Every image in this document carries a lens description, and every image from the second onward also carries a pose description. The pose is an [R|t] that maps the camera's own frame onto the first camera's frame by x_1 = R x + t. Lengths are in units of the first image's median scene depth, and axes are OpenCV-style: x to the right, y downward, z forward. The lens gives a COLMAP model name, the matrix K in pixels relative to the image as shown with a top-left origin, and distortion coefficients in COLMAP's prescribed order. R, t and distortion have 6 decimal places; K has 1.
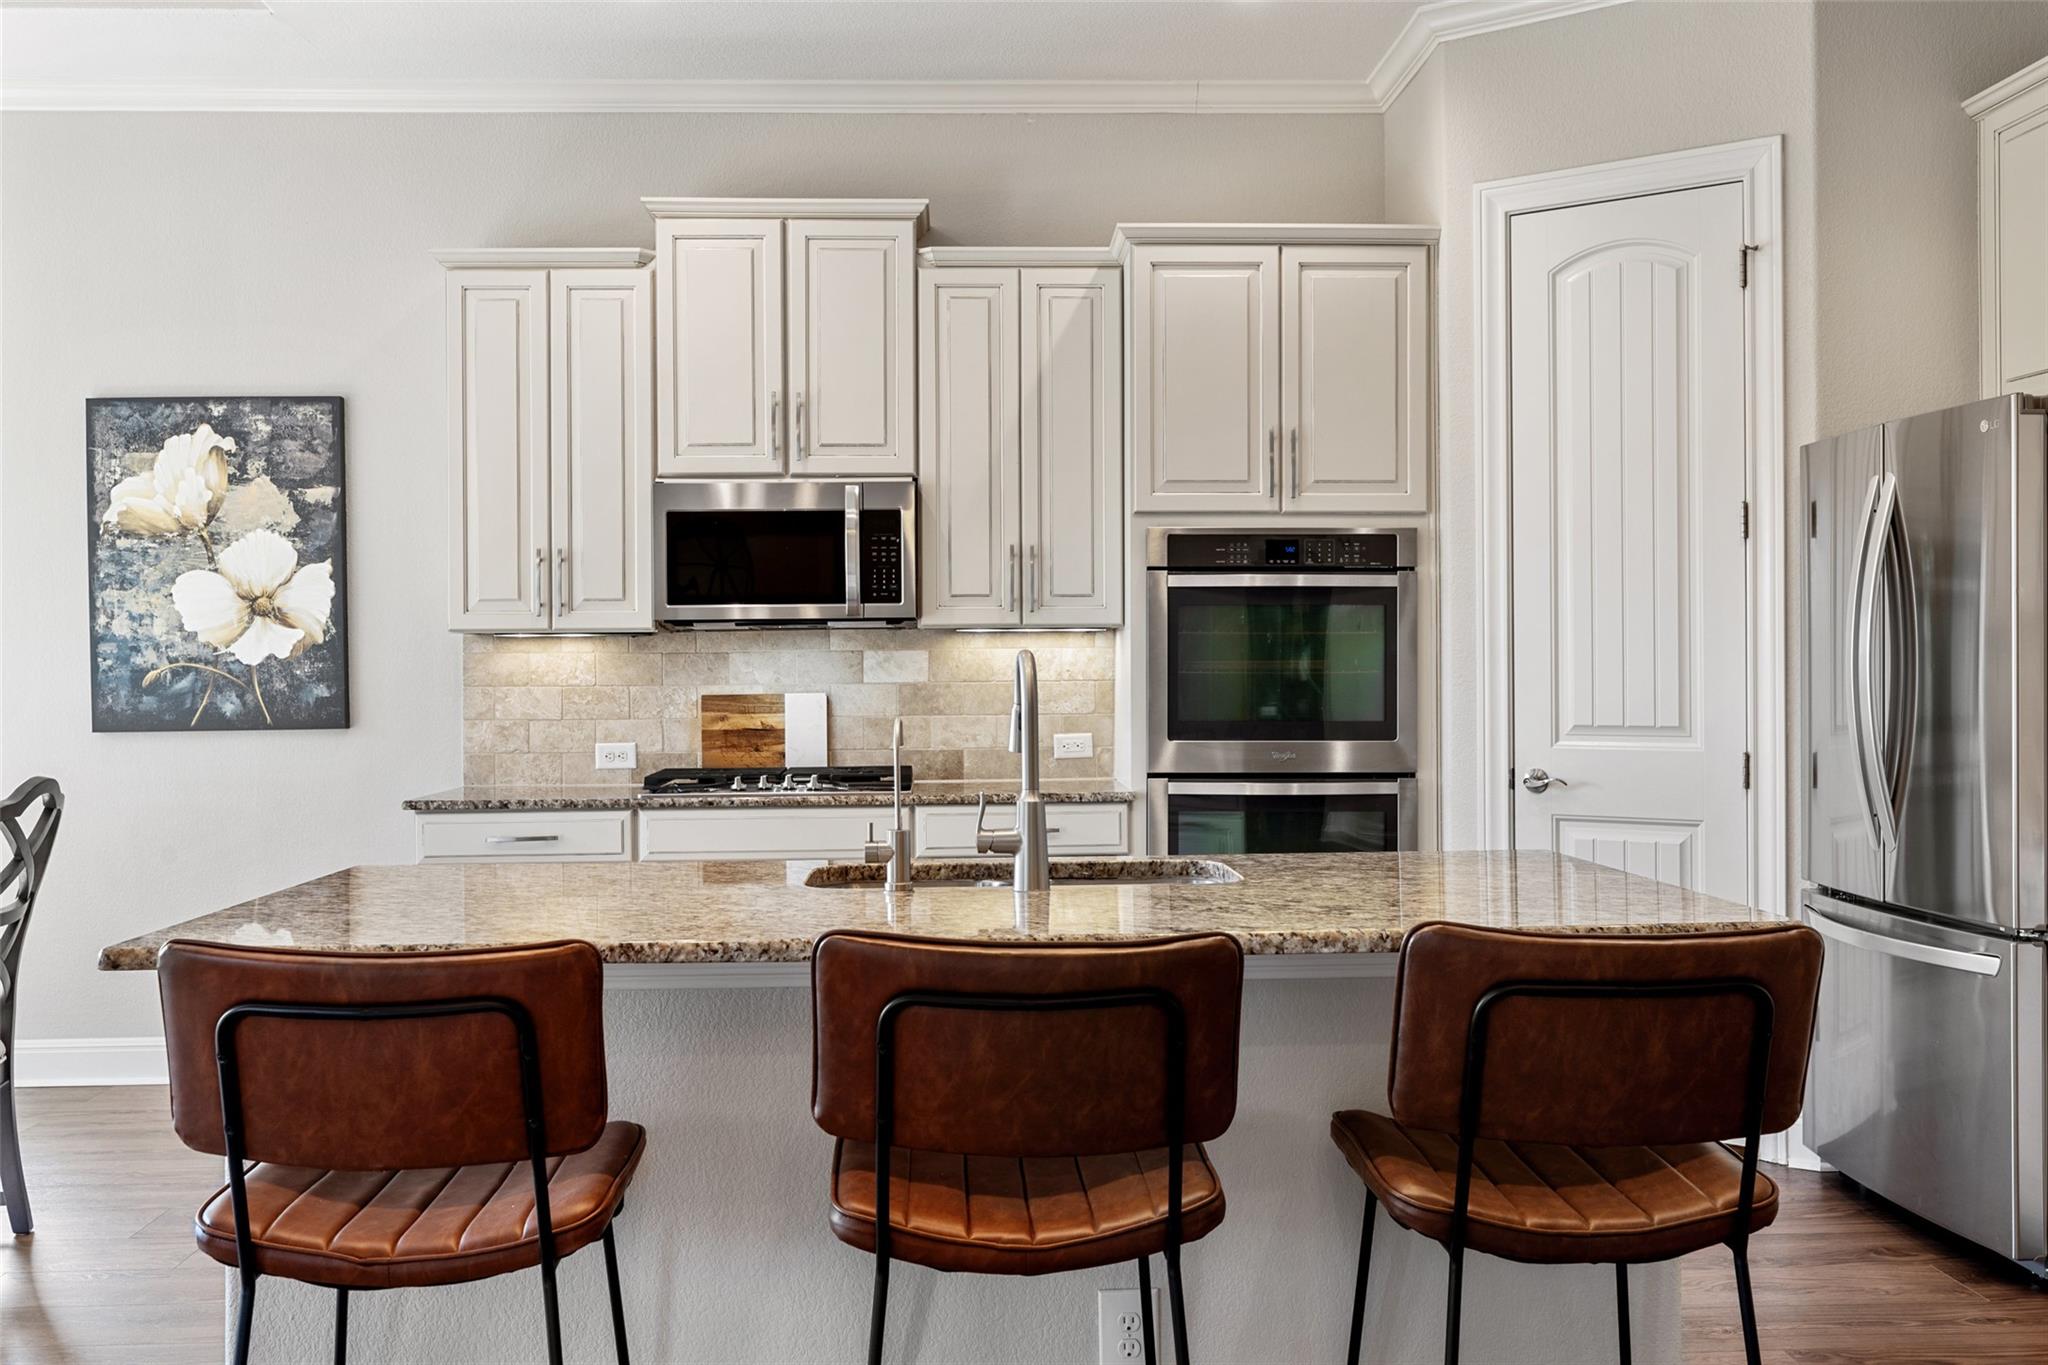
lens RADIAL K [[1952.4, 0, 1040.5], [0, 1952.4, 670.2], [0, 0, 1]] dist [0.005630, 0.000000]
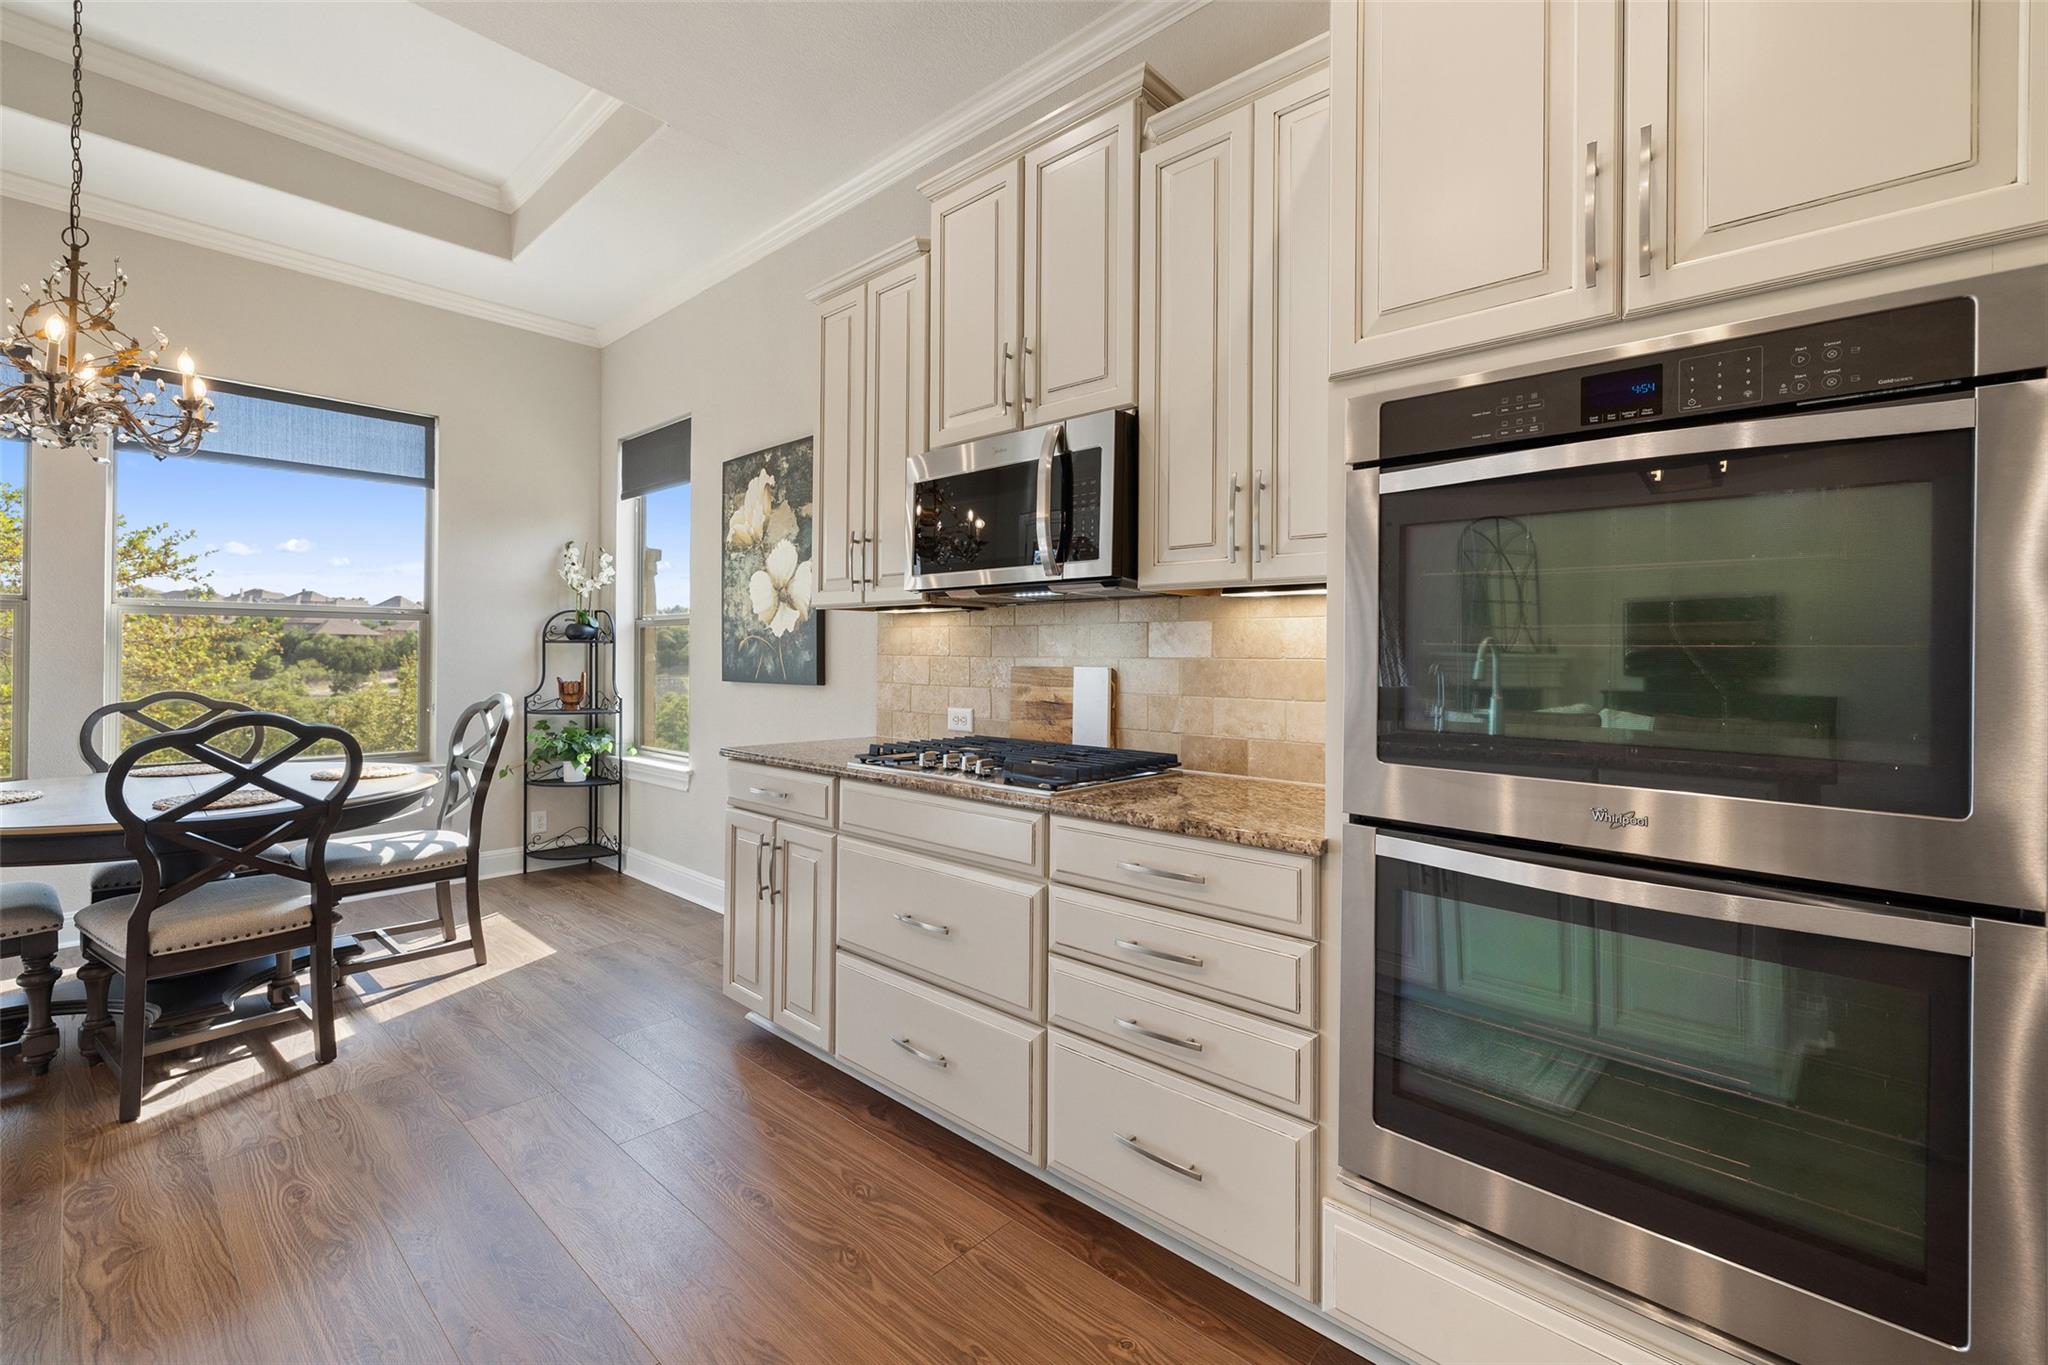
lens RADIAL K [[872.1, 0, 1021.0], [0, 872.1, 649.6], [0, 0, 1]] dist [0.001438, 0.000514]
pose [[0.702307, 0.010106, -0.711802, 0.161338], [-0.017958, 0.999833, -0.003523, 0.005430], [0.711647, 0.015256, 0.702371, 0.688546]]
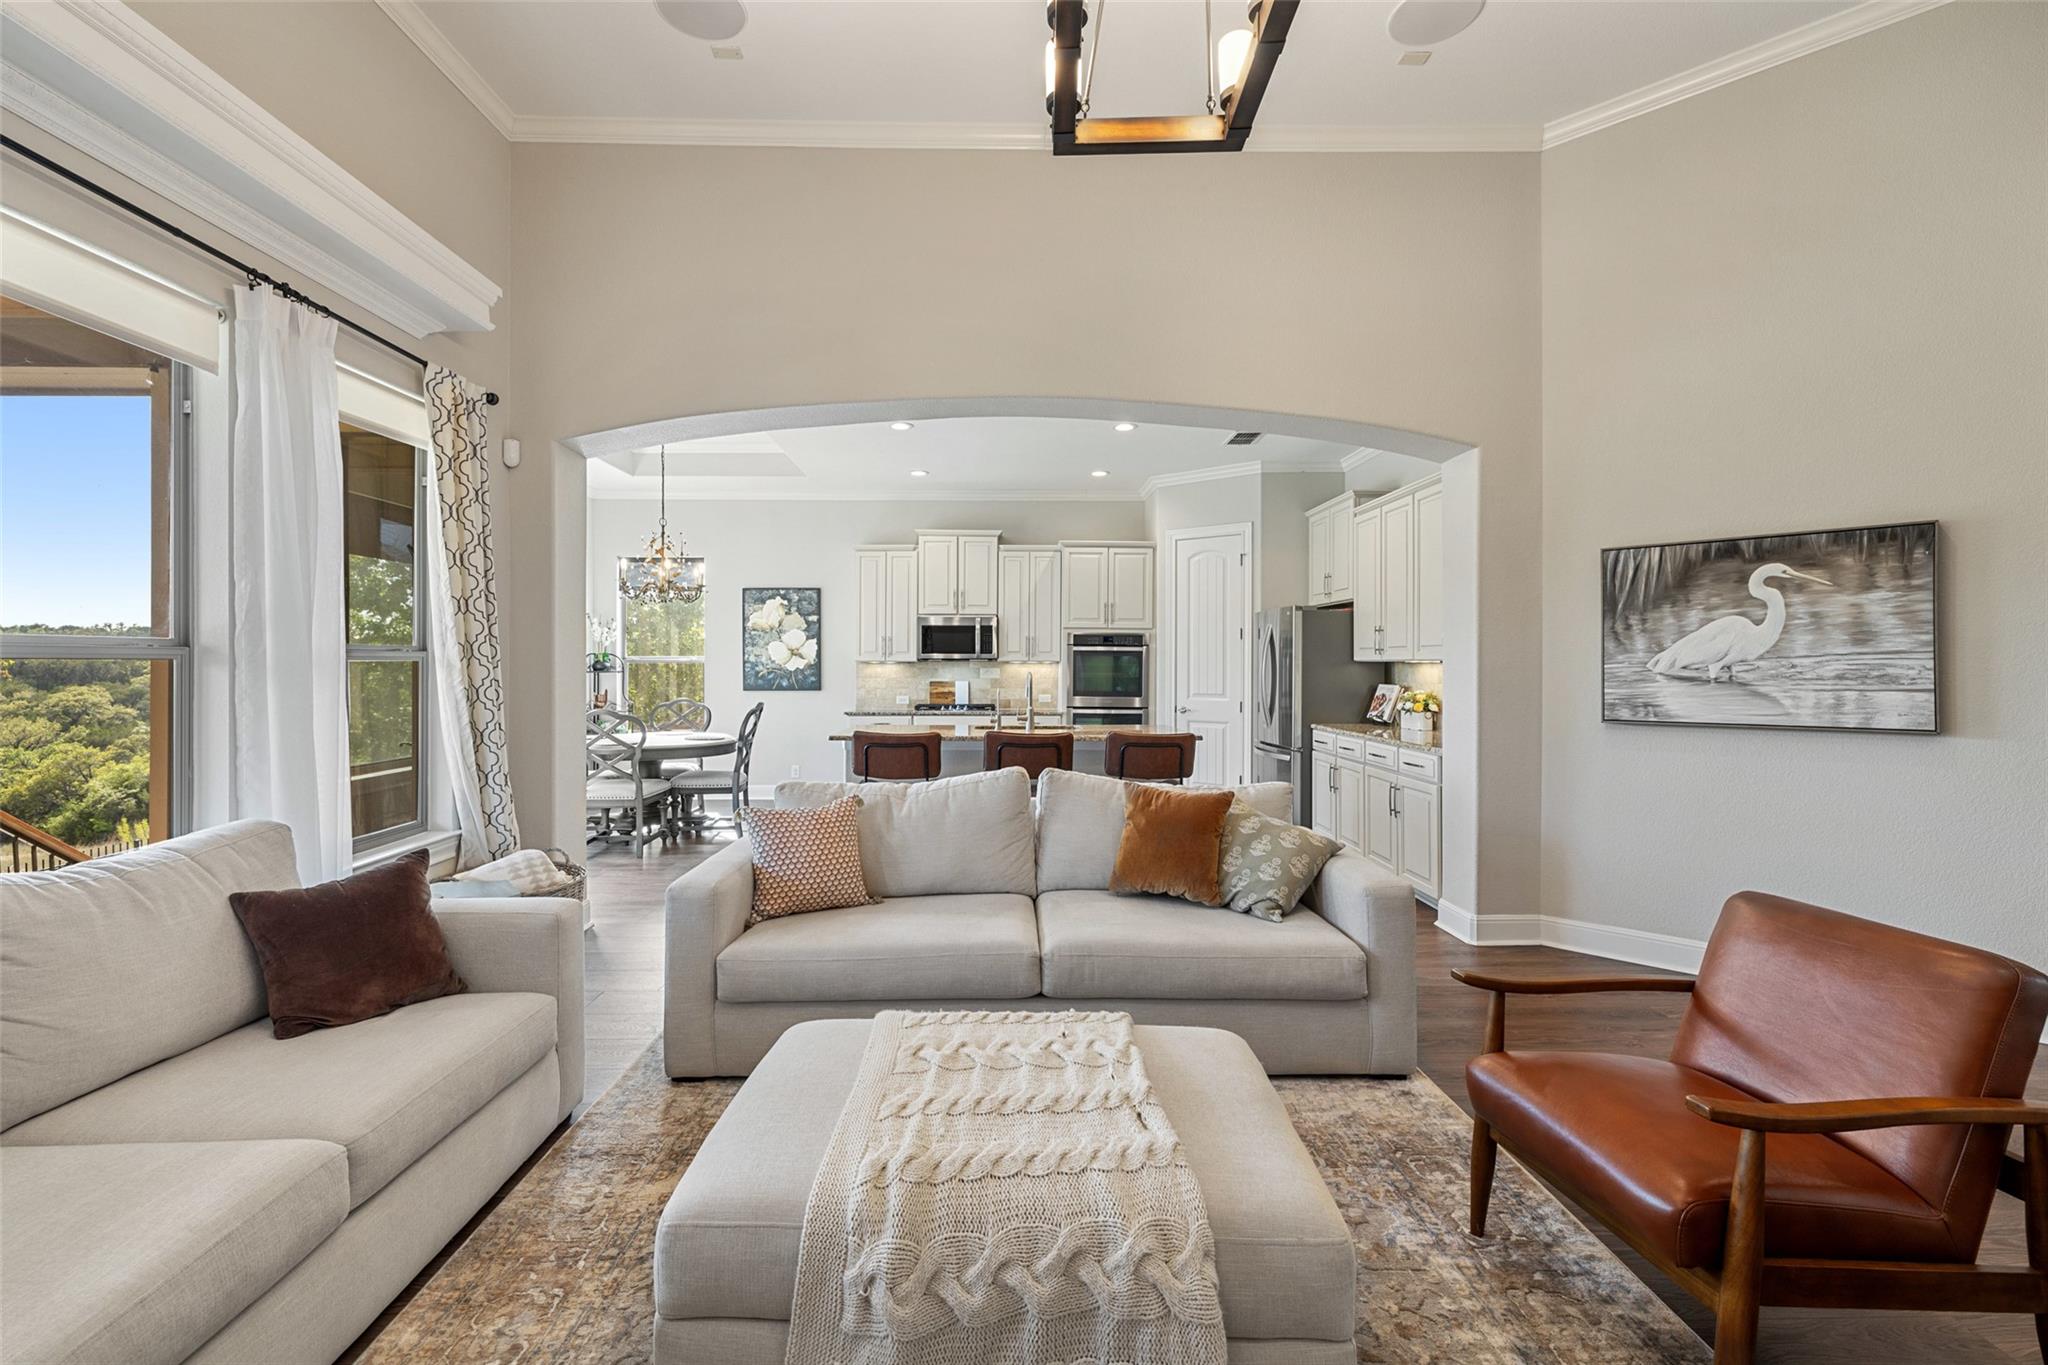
lens RADIAL K [[872.1, 0, 1025.7], [0, 872.1, 663.0], [0, 0, 1]] dist [0.001438, 0.000514]
pose [[0.999837, 0.010596, -0.014623, 0.005630], [-0.010710, 0.999913, -0.007759, -0.008094], [0.014539, 0.007914, 0.999863, -0.442945]]
